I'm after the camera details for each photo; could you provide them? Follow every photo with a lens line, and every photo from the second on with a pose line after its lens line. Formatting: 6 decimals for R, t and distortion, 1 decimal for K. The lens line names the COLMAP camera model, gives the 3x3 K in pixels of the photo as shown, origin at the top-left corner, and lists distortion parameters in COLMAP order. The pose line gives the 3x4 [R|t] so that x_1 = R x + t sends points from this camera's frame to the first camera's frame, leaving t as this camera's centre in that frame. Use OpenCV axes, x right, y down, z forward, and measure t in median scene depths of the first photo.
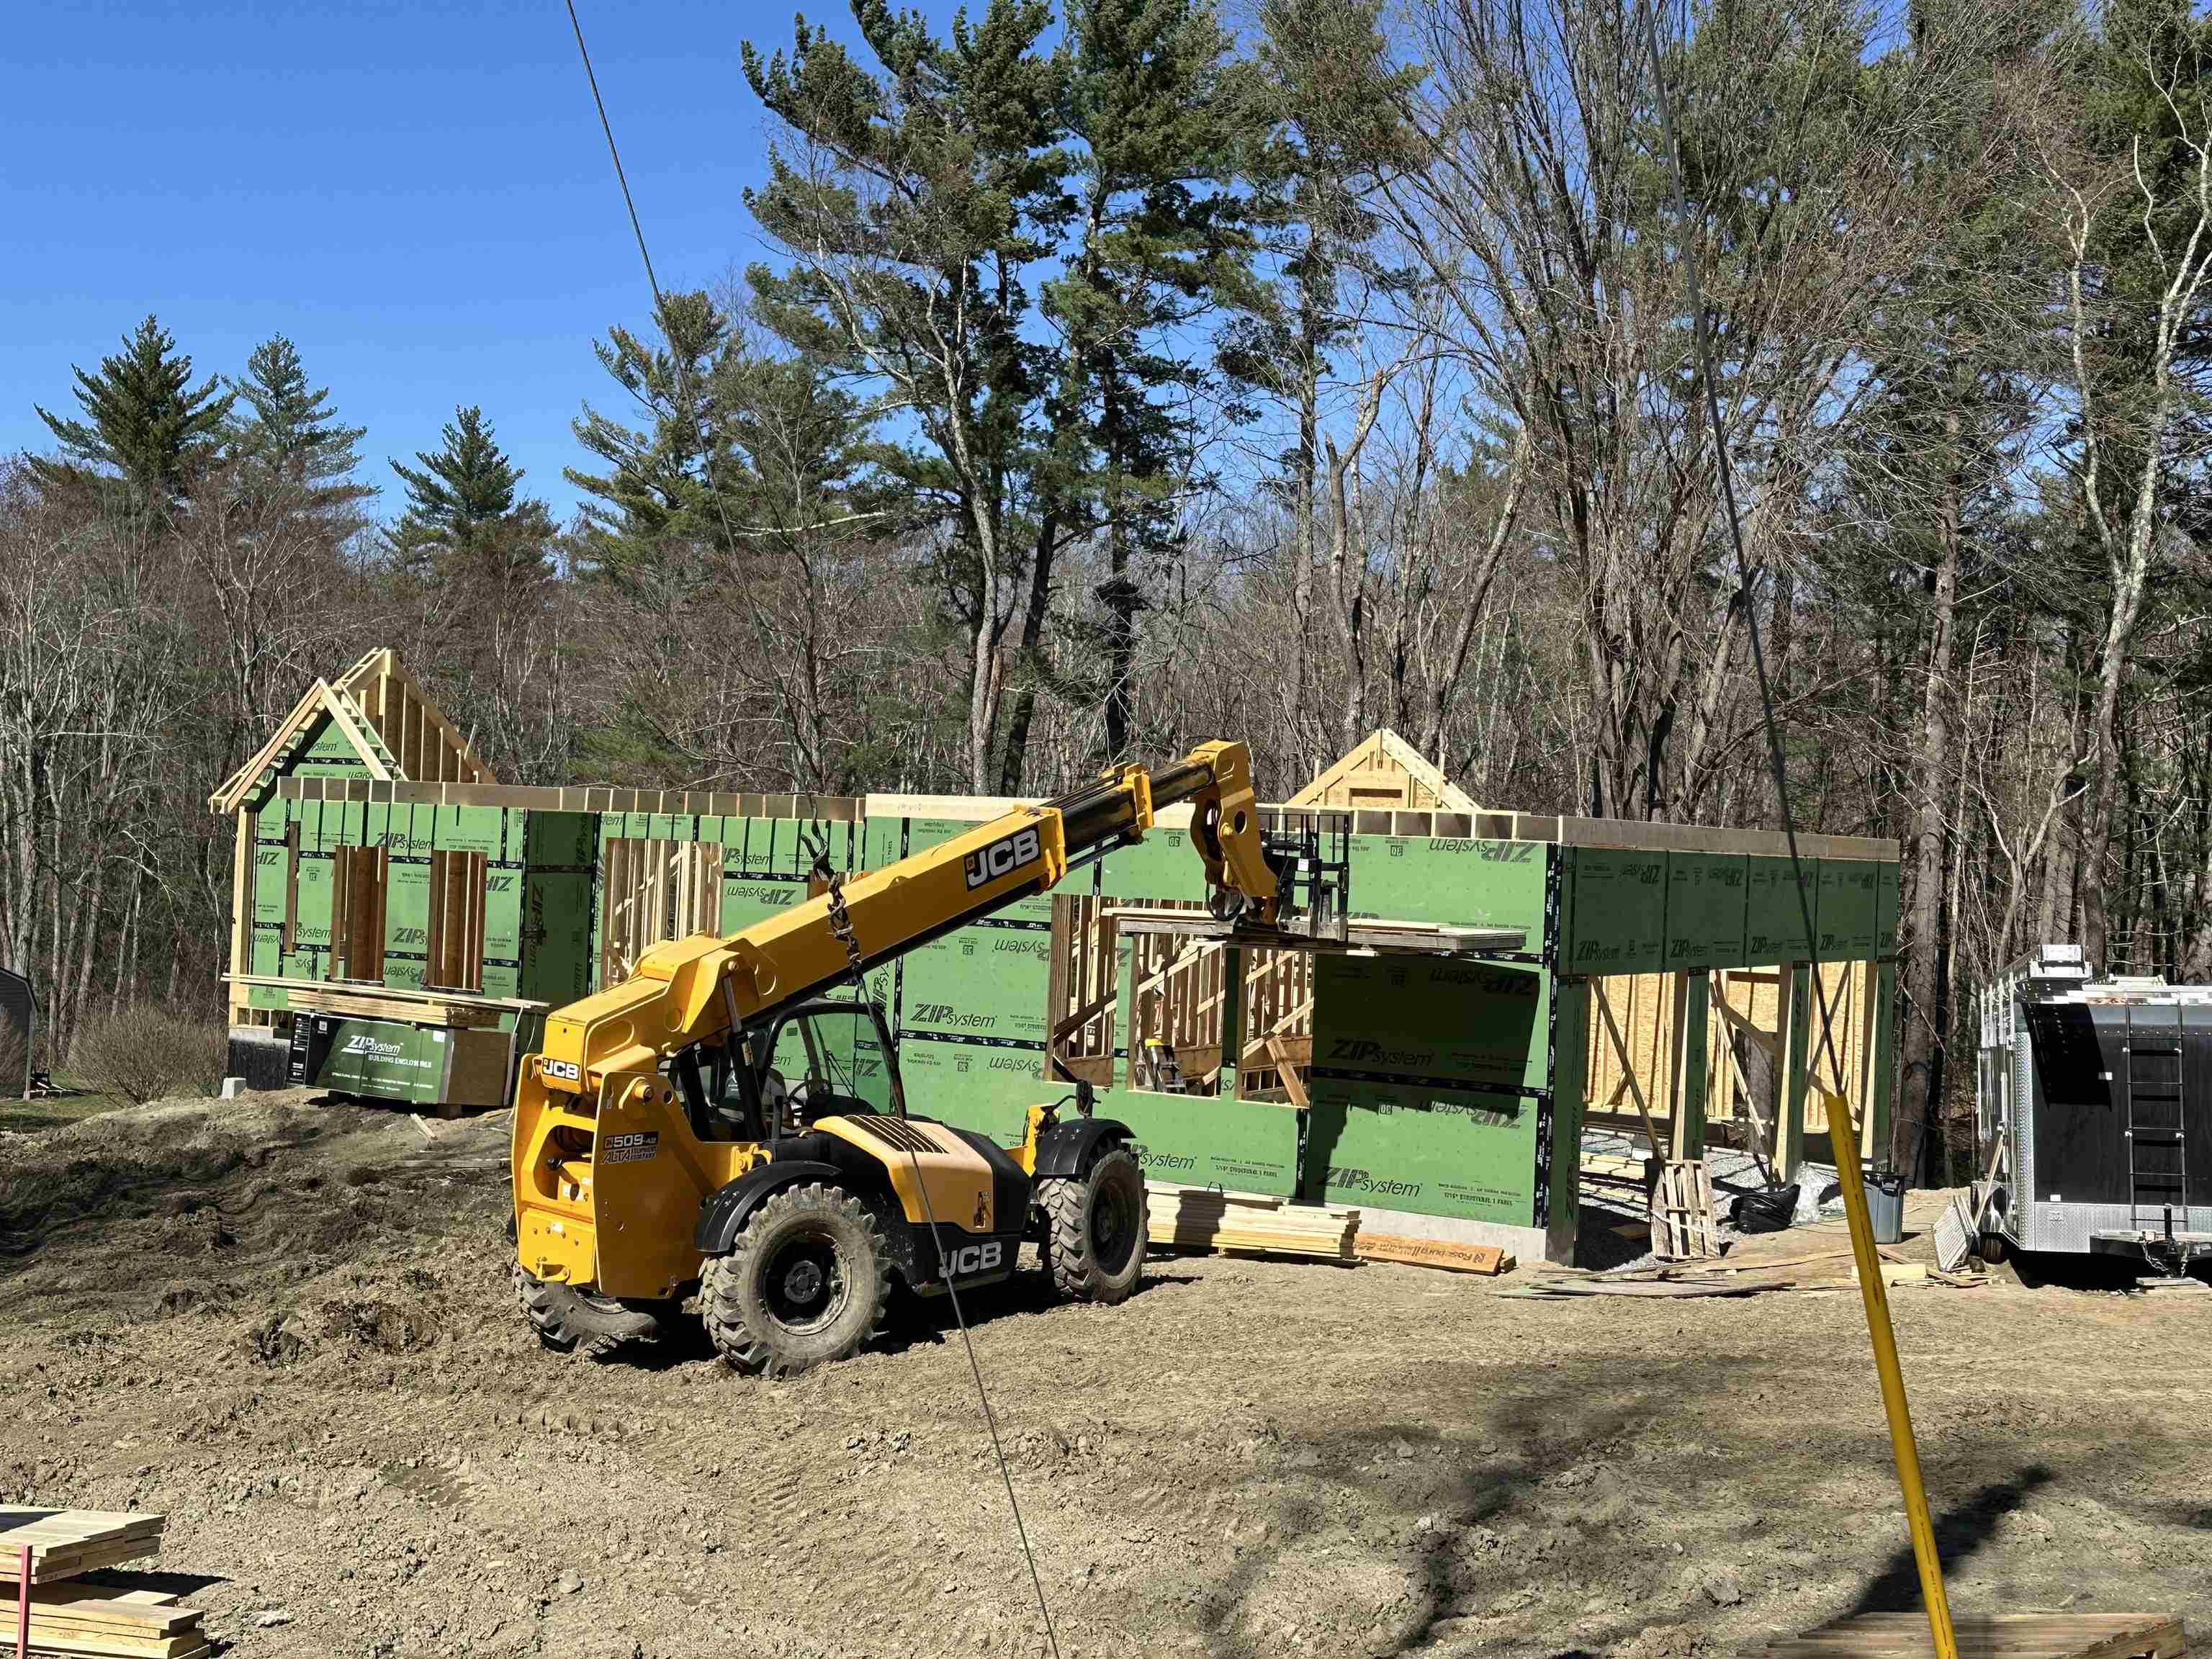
lens RADIAL K [[2646.8, 0, 1119.0], [0, 2646.8, 826.6], [0, 0, 1]] dist [0.117032, 0.000000]
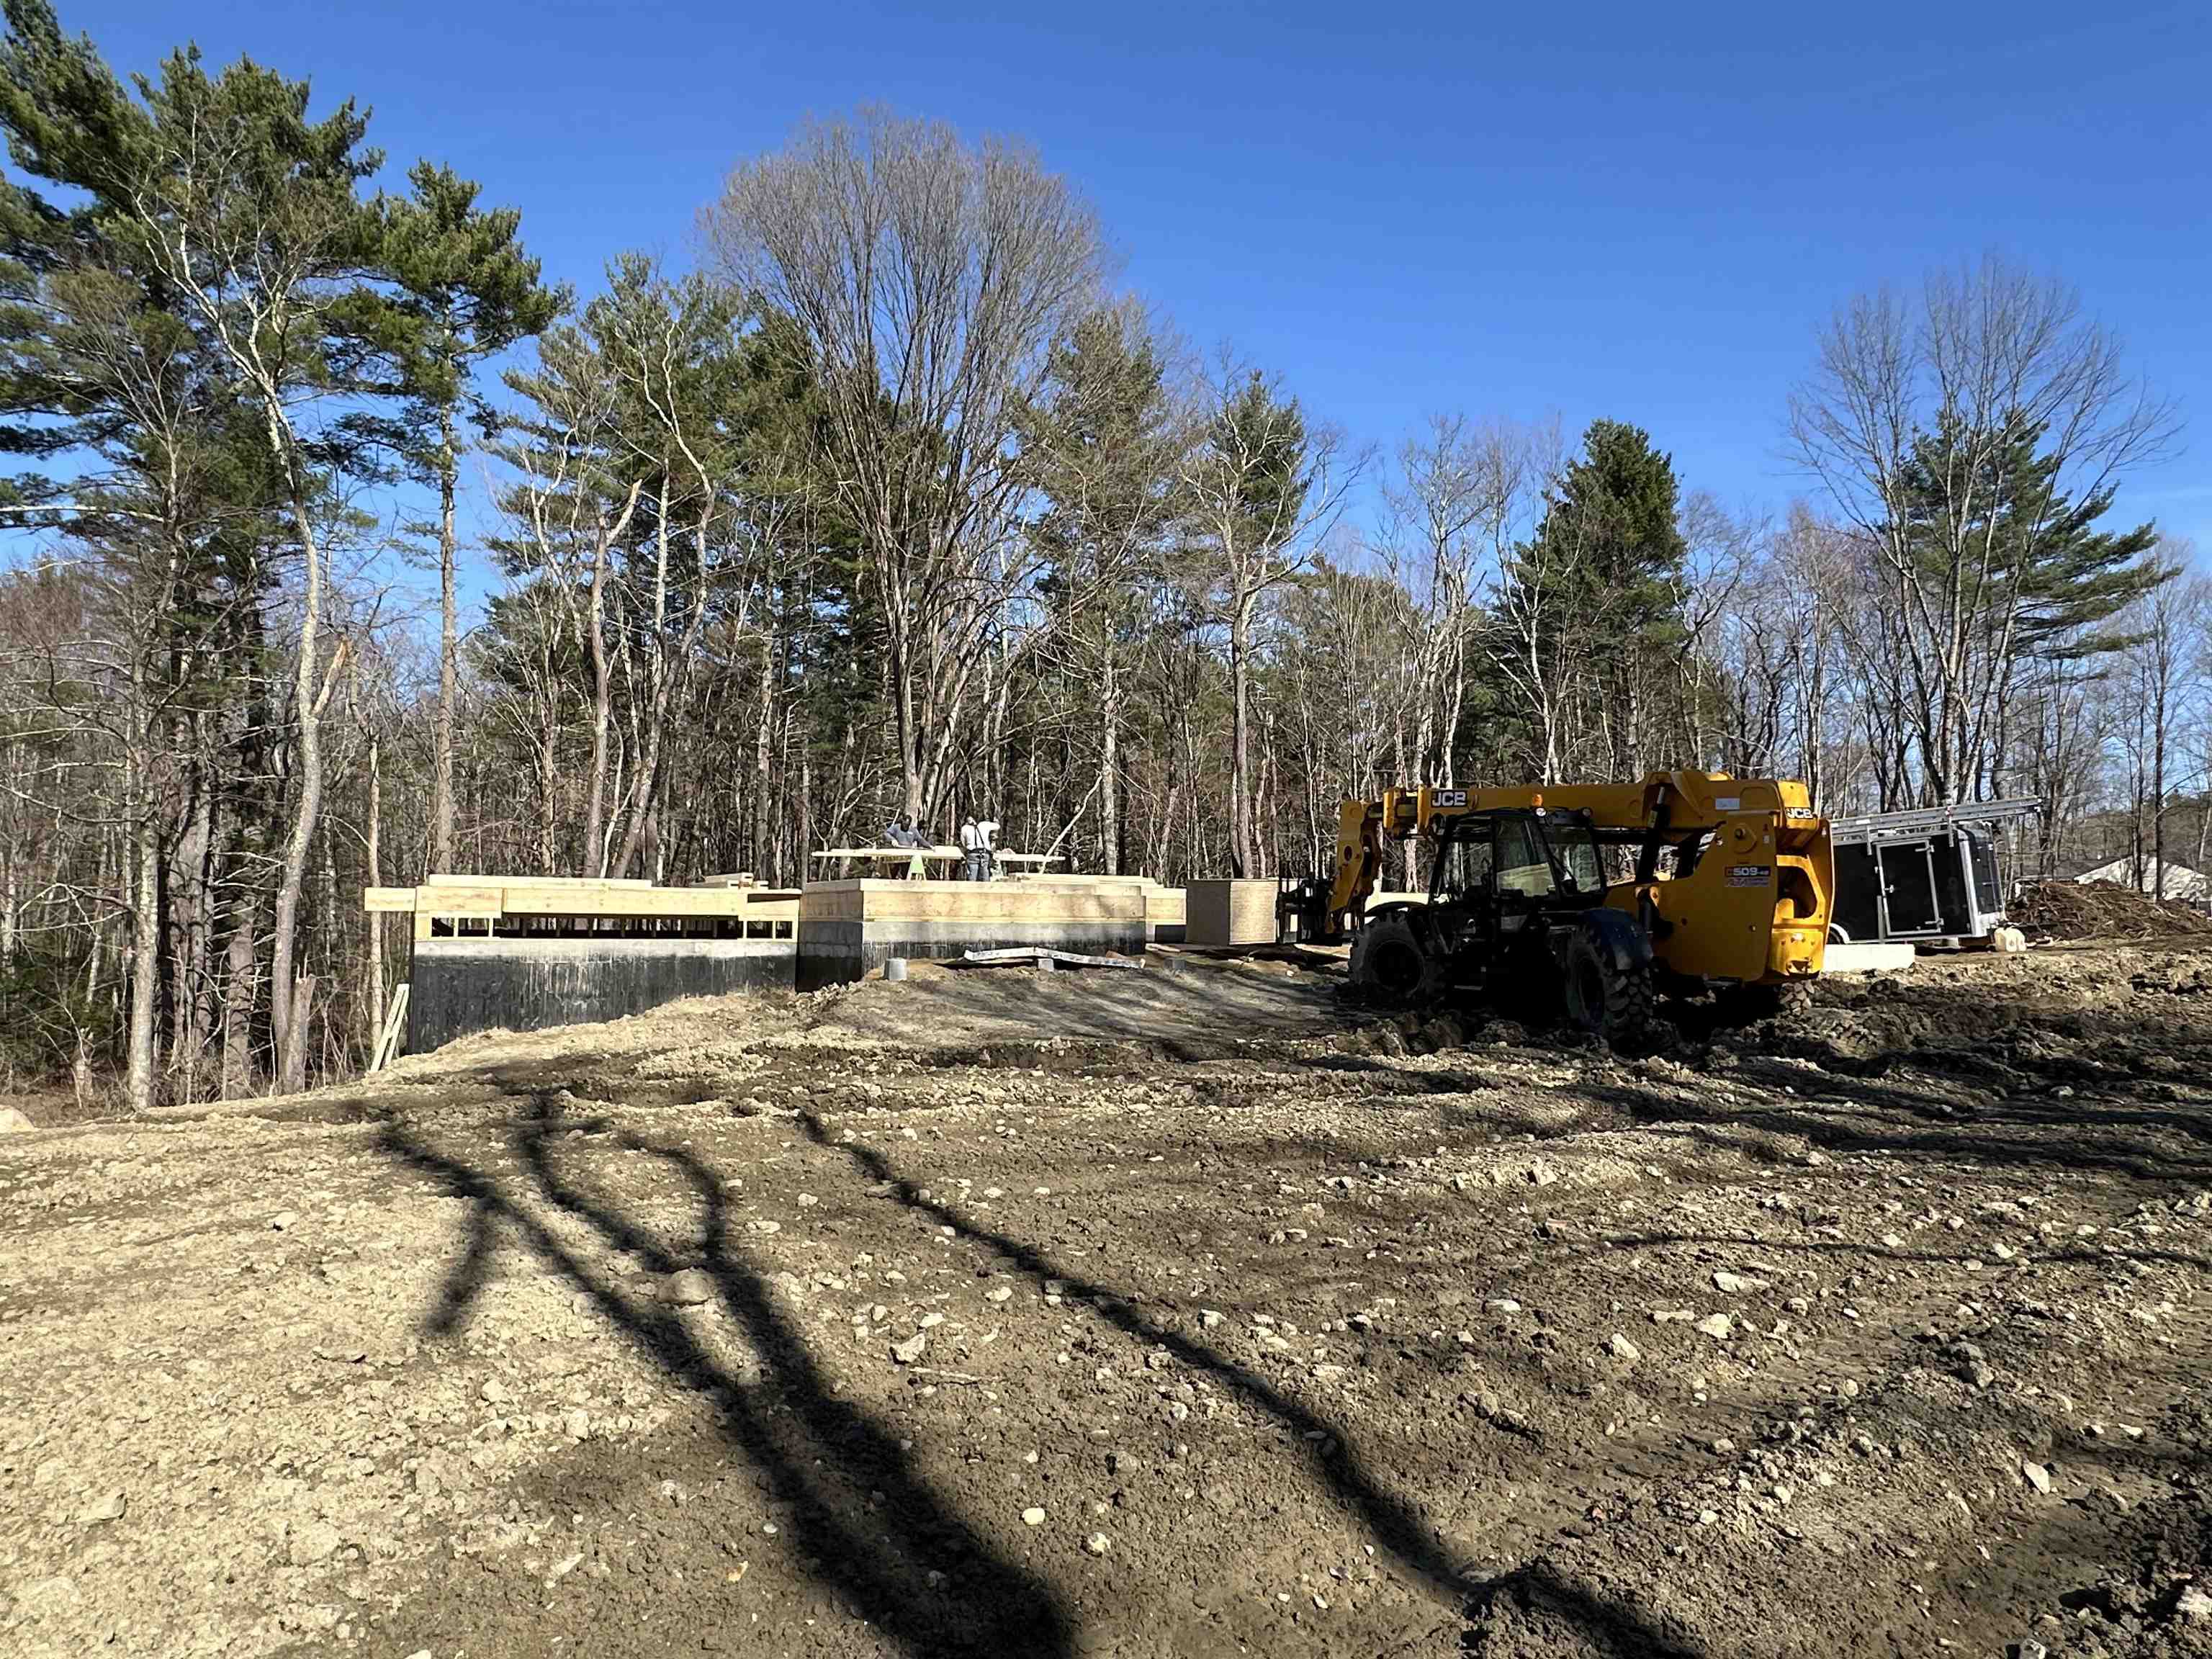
lens RADIAL K [[1377.4, 0, 1093.4], [0, 1377.4, 882.1], [0, 0, 1]] dist [-0.003702, -0.000474]
pose [[0.514594, -0.011079, 0.857363, -0.727661], [0.009469, 0.999929, 0.007237, 0.067803], [-0.857382, 0.004394, 0.514662, 0.738451]]
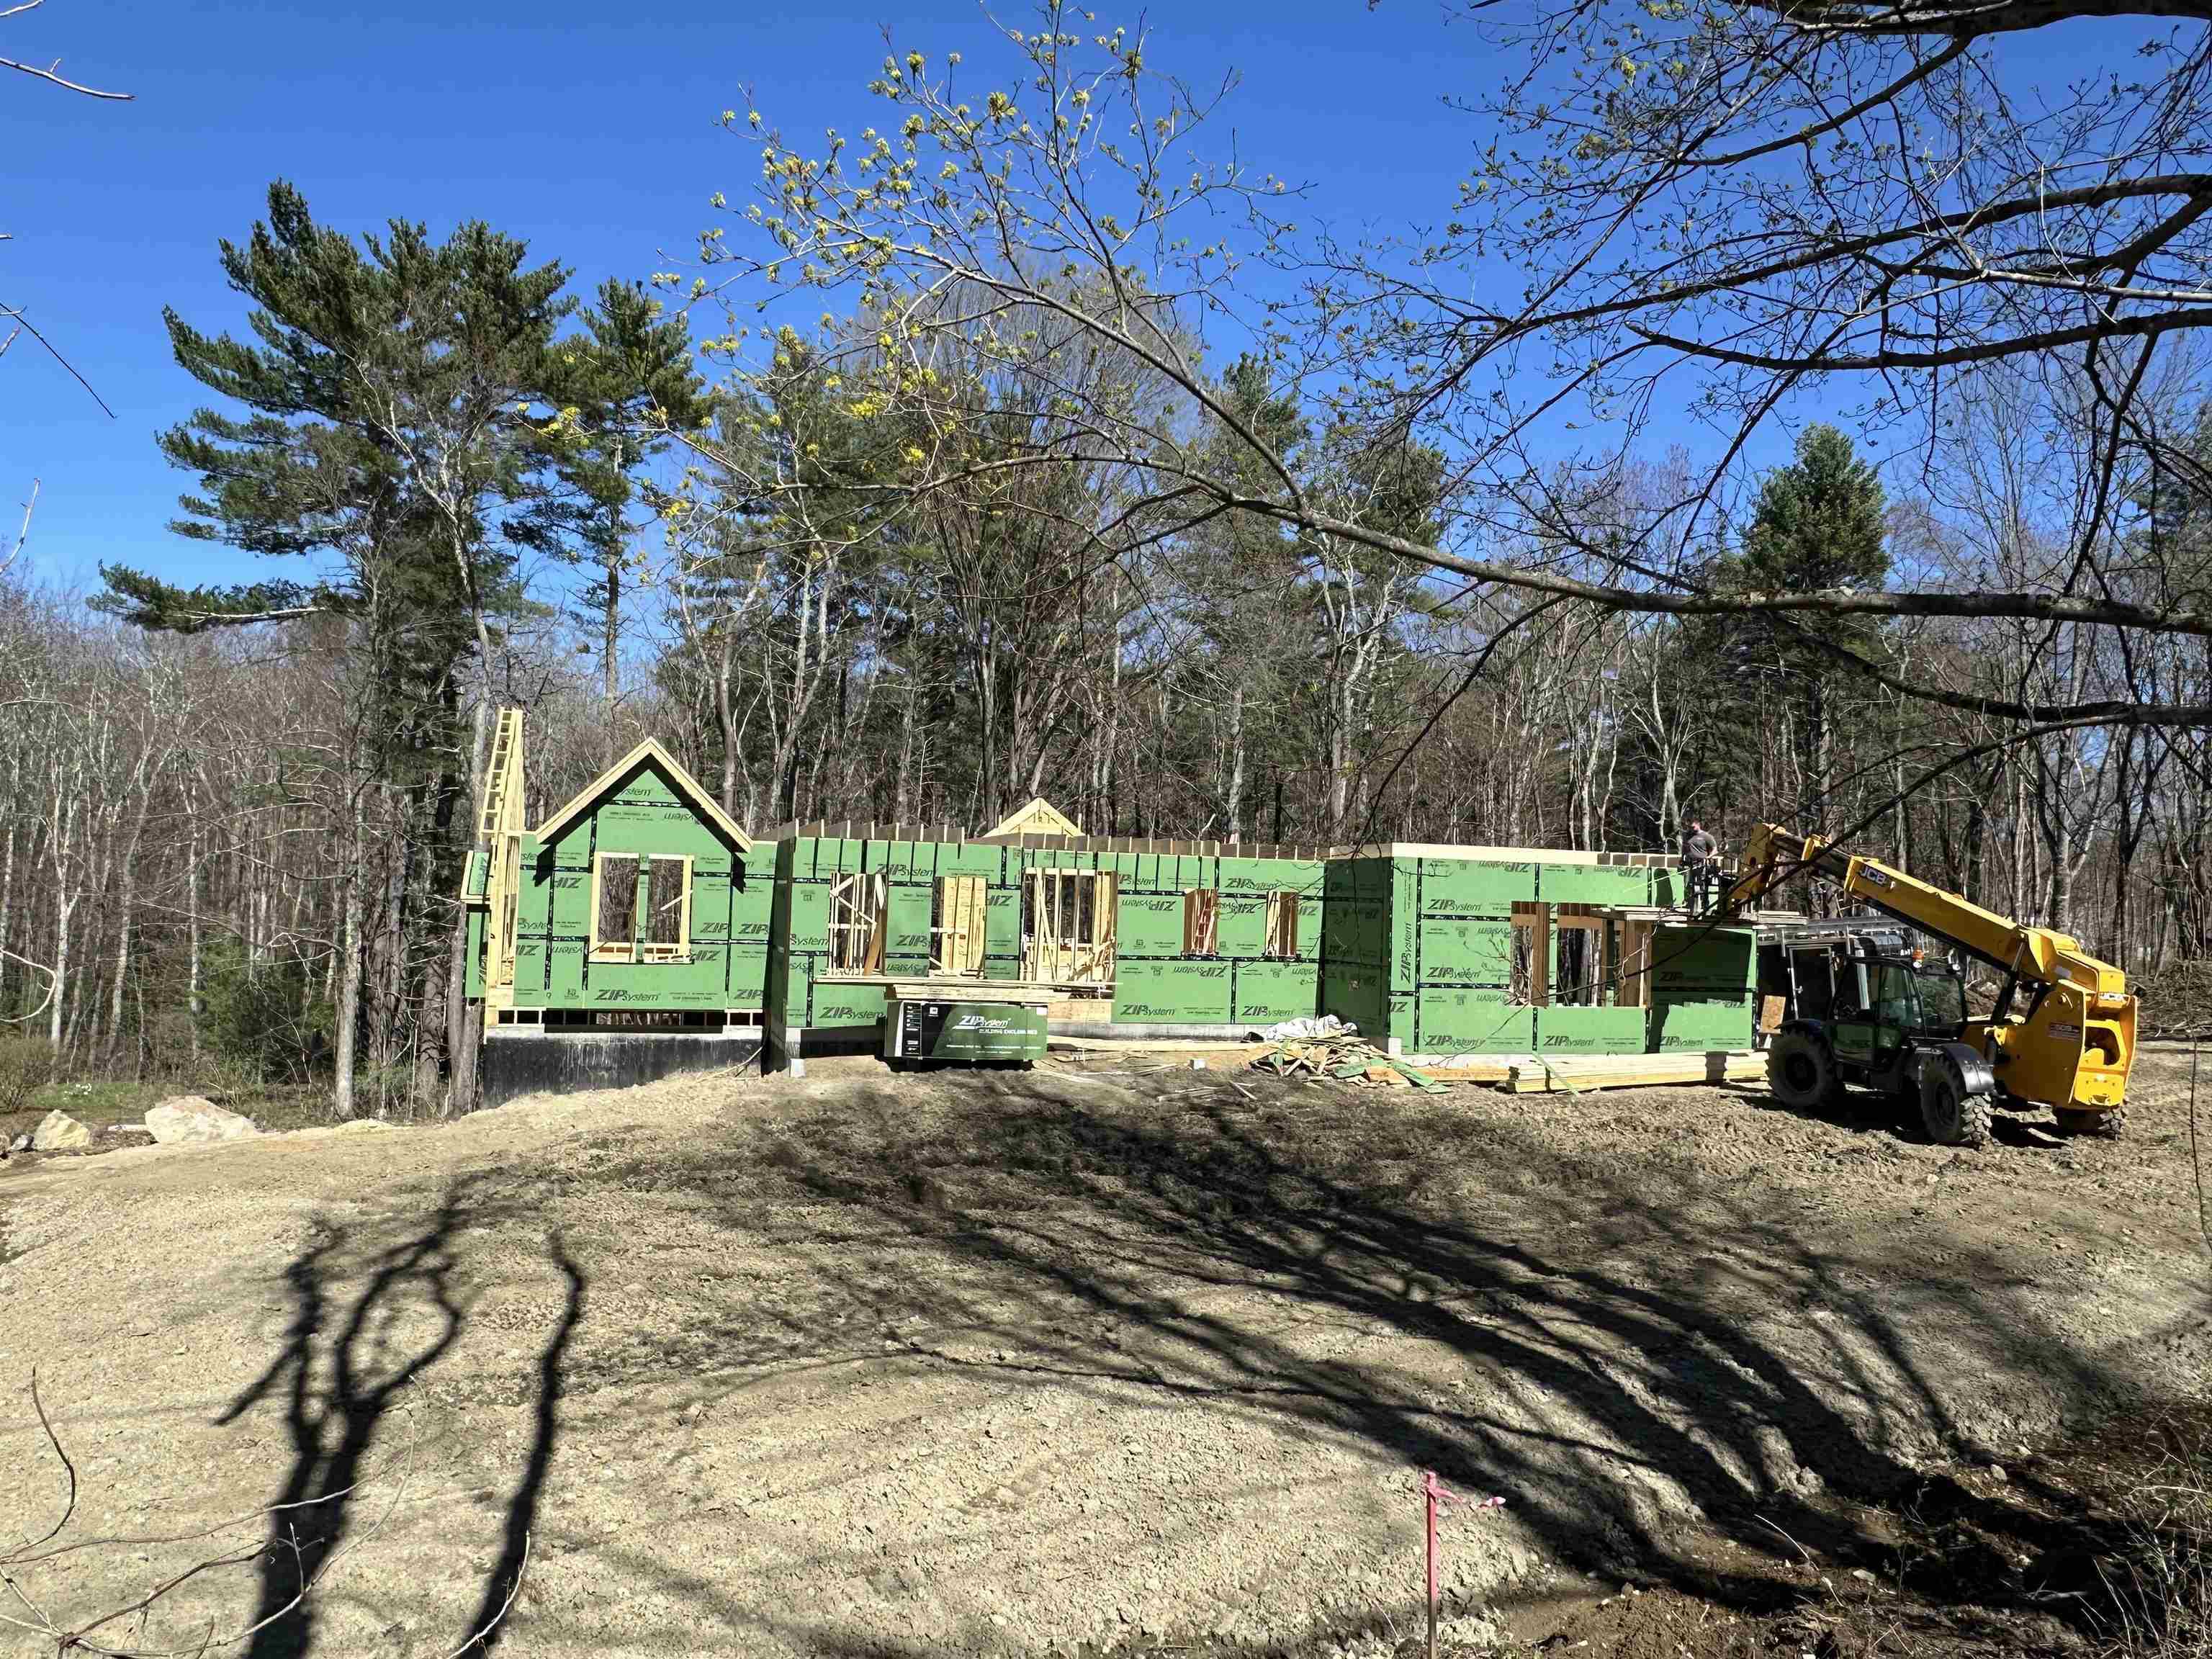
lens RADIAL K [[1505.2, 0, 1129.5], [0, 1505.2, 833.5], [0, 0, 1]] dist [0.004886, -0.010631]
pose [[0.643489, 0.014617, 0.765316, -0.806271], [-0.008021, 0.999892, -0.012354, -0.004561], [-0.765414, 0.001811, 0.643536, 0.450919]]
